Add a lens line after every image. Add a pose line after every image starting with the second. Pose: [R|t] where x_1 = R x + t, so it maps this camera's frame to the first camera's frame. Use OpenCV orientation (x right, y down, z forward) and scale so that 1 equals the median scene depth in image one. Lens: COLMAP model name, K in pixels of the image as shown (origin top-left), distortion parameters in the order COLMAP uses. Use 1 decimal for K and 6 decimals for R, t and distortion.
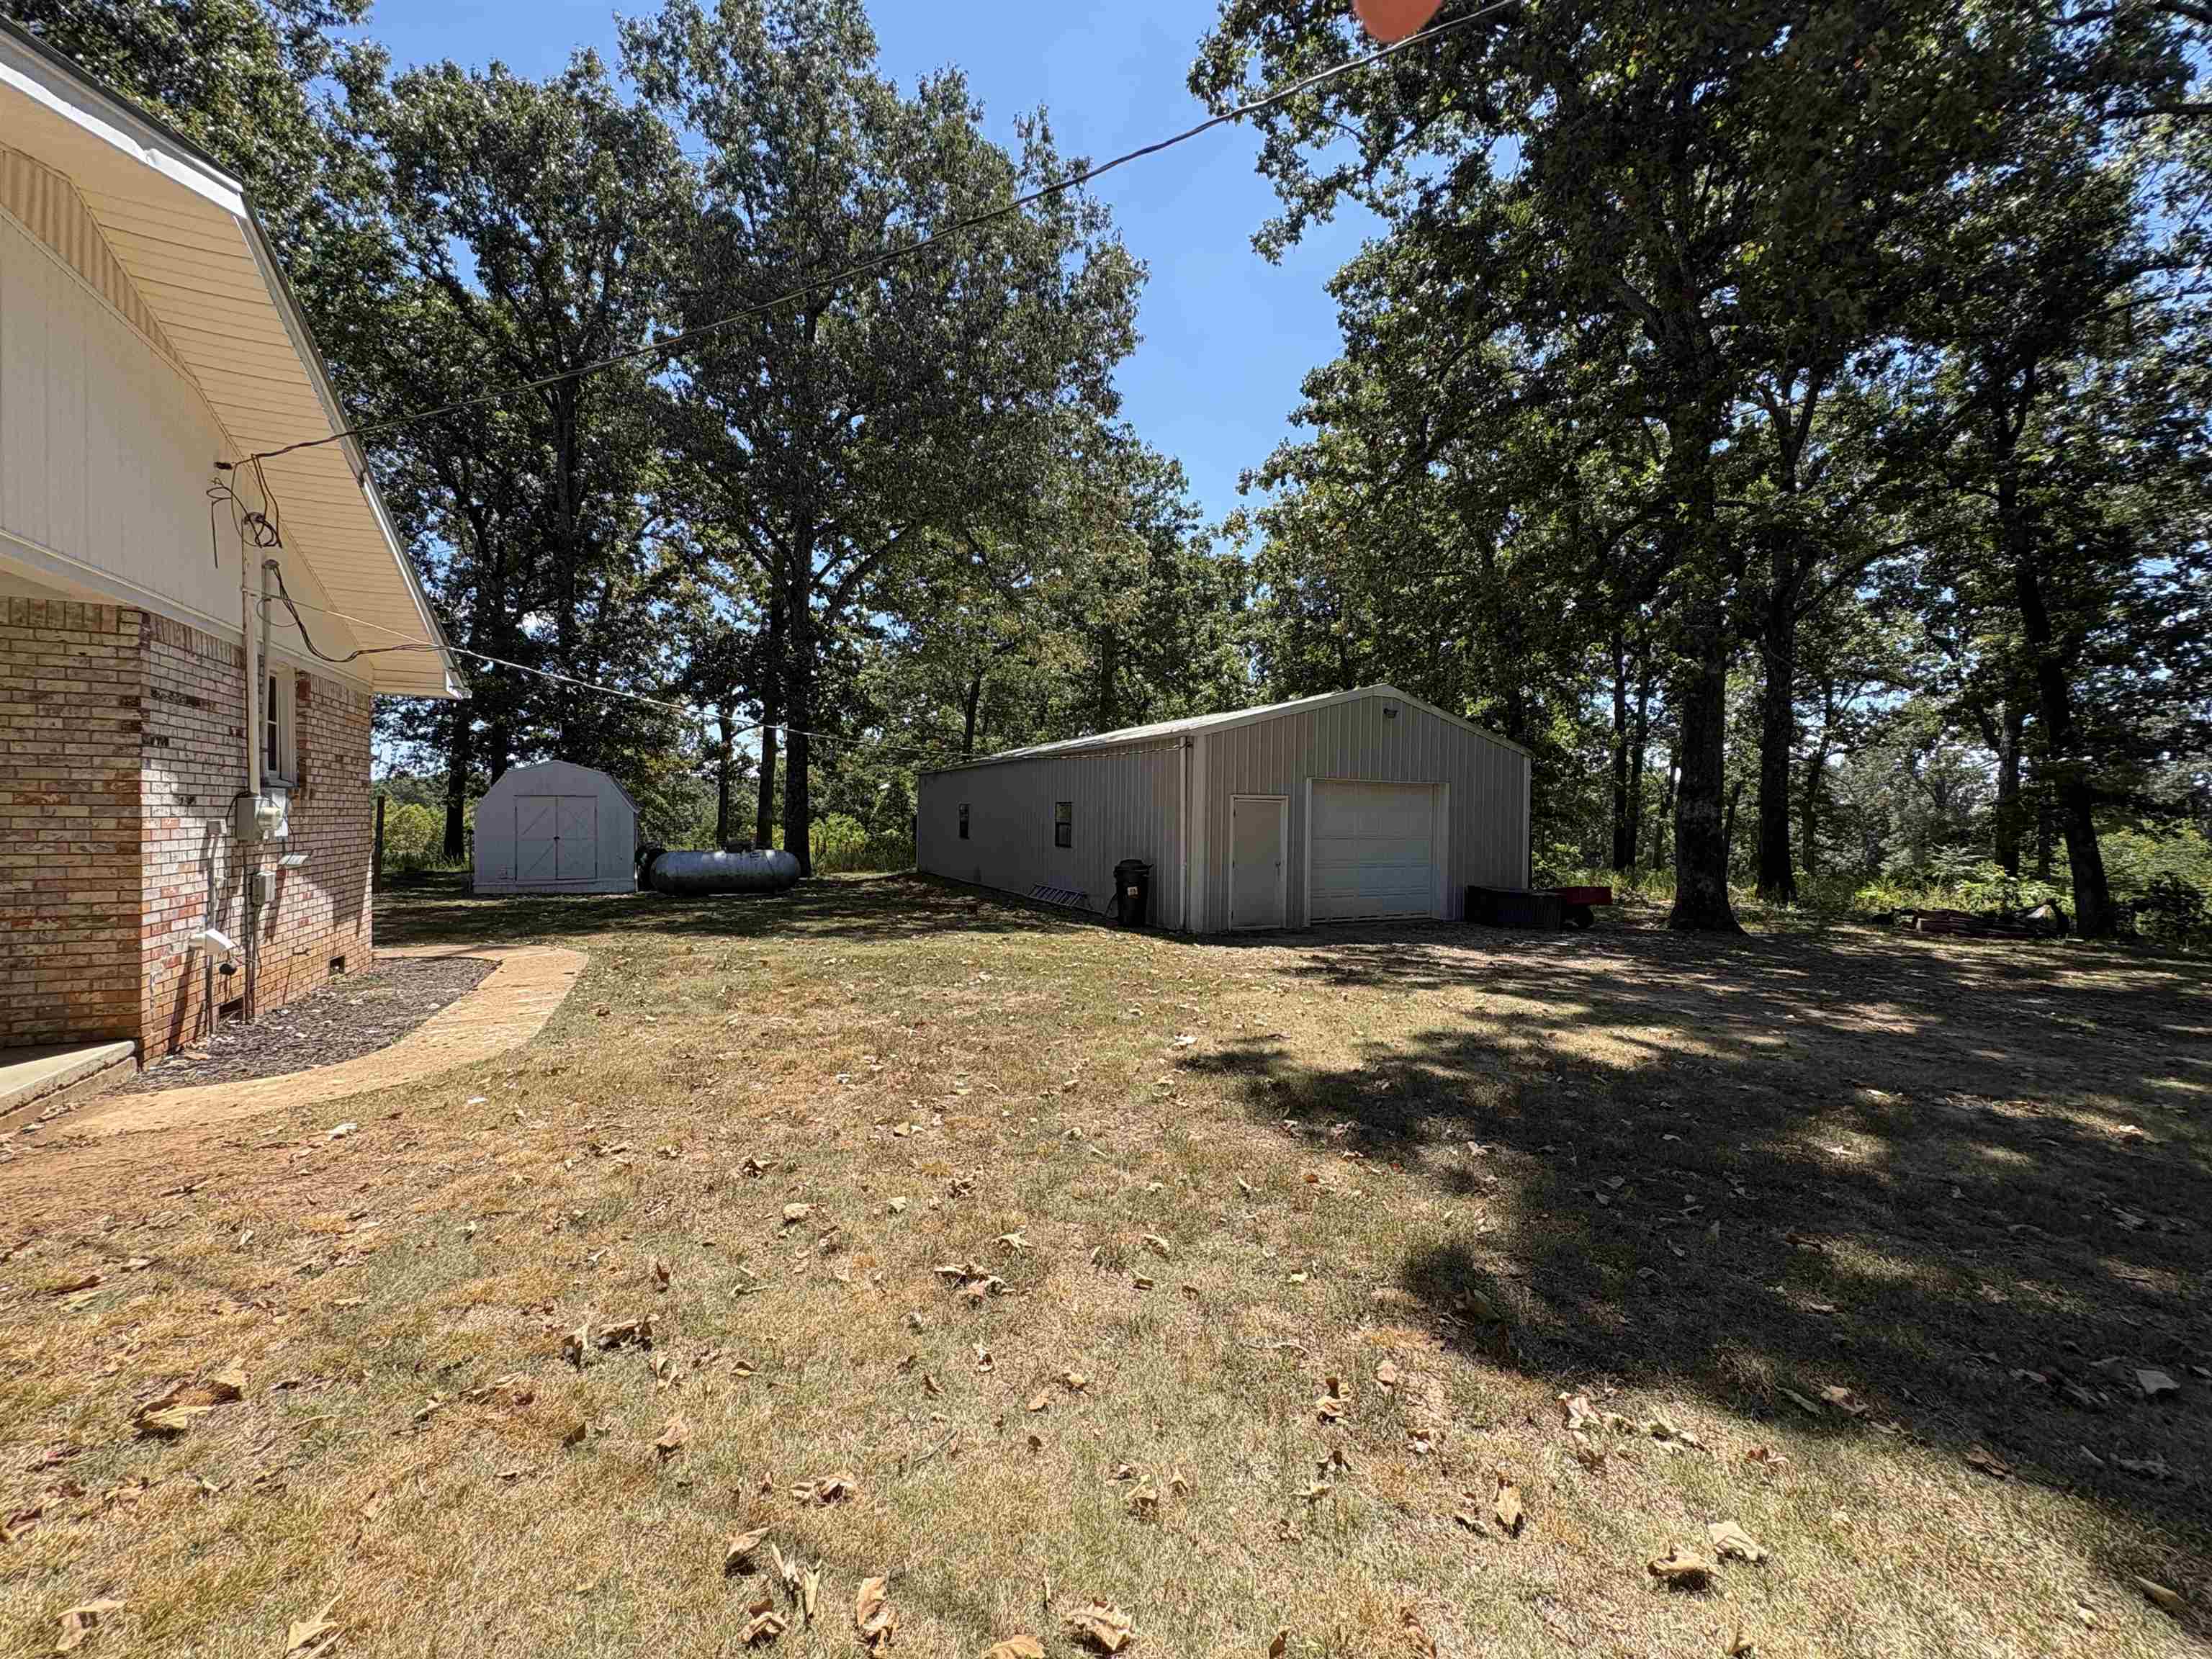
lens RADIAL K [[884.2, 0, 1106.2], [0, 884.2, 822.4], [0, 0, 1]] dist [0.001216, -0.000043]
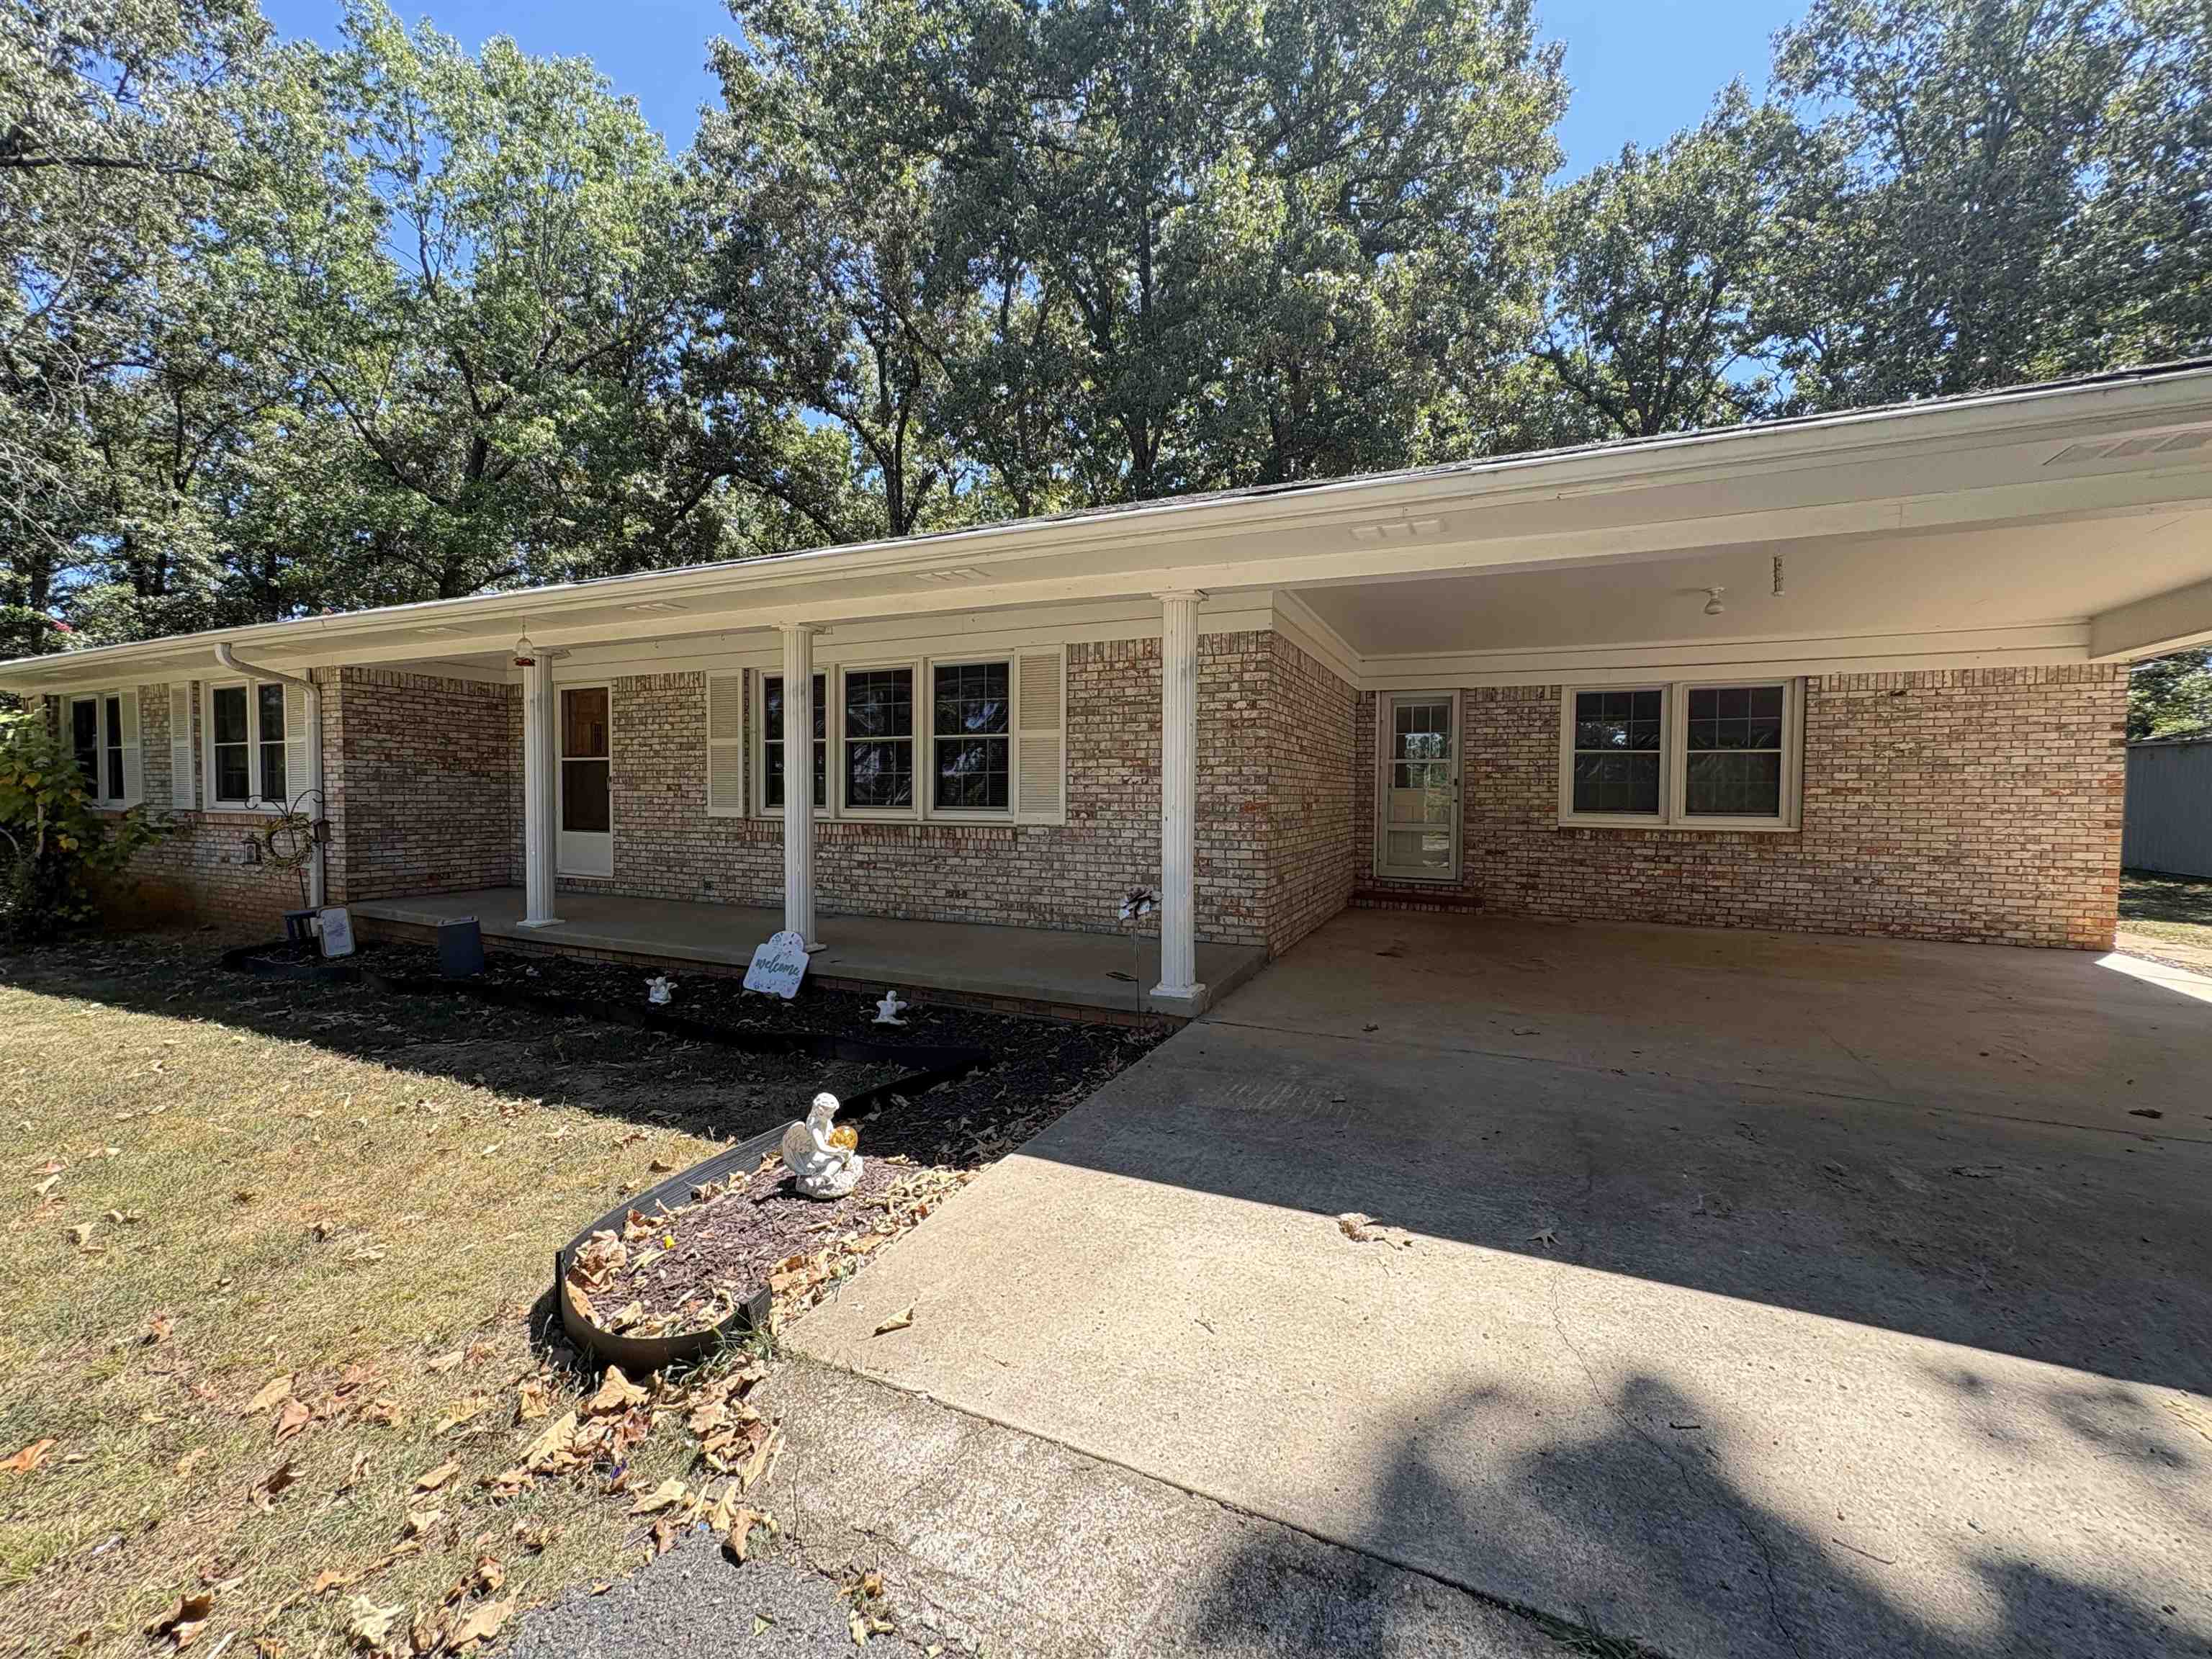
lens RADIAL K [[884.2, 0, 1105.7], [0, 884.2, 834.0], [0, 0, 1]] dist [0.001216, -0.000043]
pose [[0.627177, 0.028082, -0.778370, -1.026596], [-0.007340, 0.999519, 0.030147, 0.012544], [0.778842, -0.013194, 0.627081, -1.290412]]
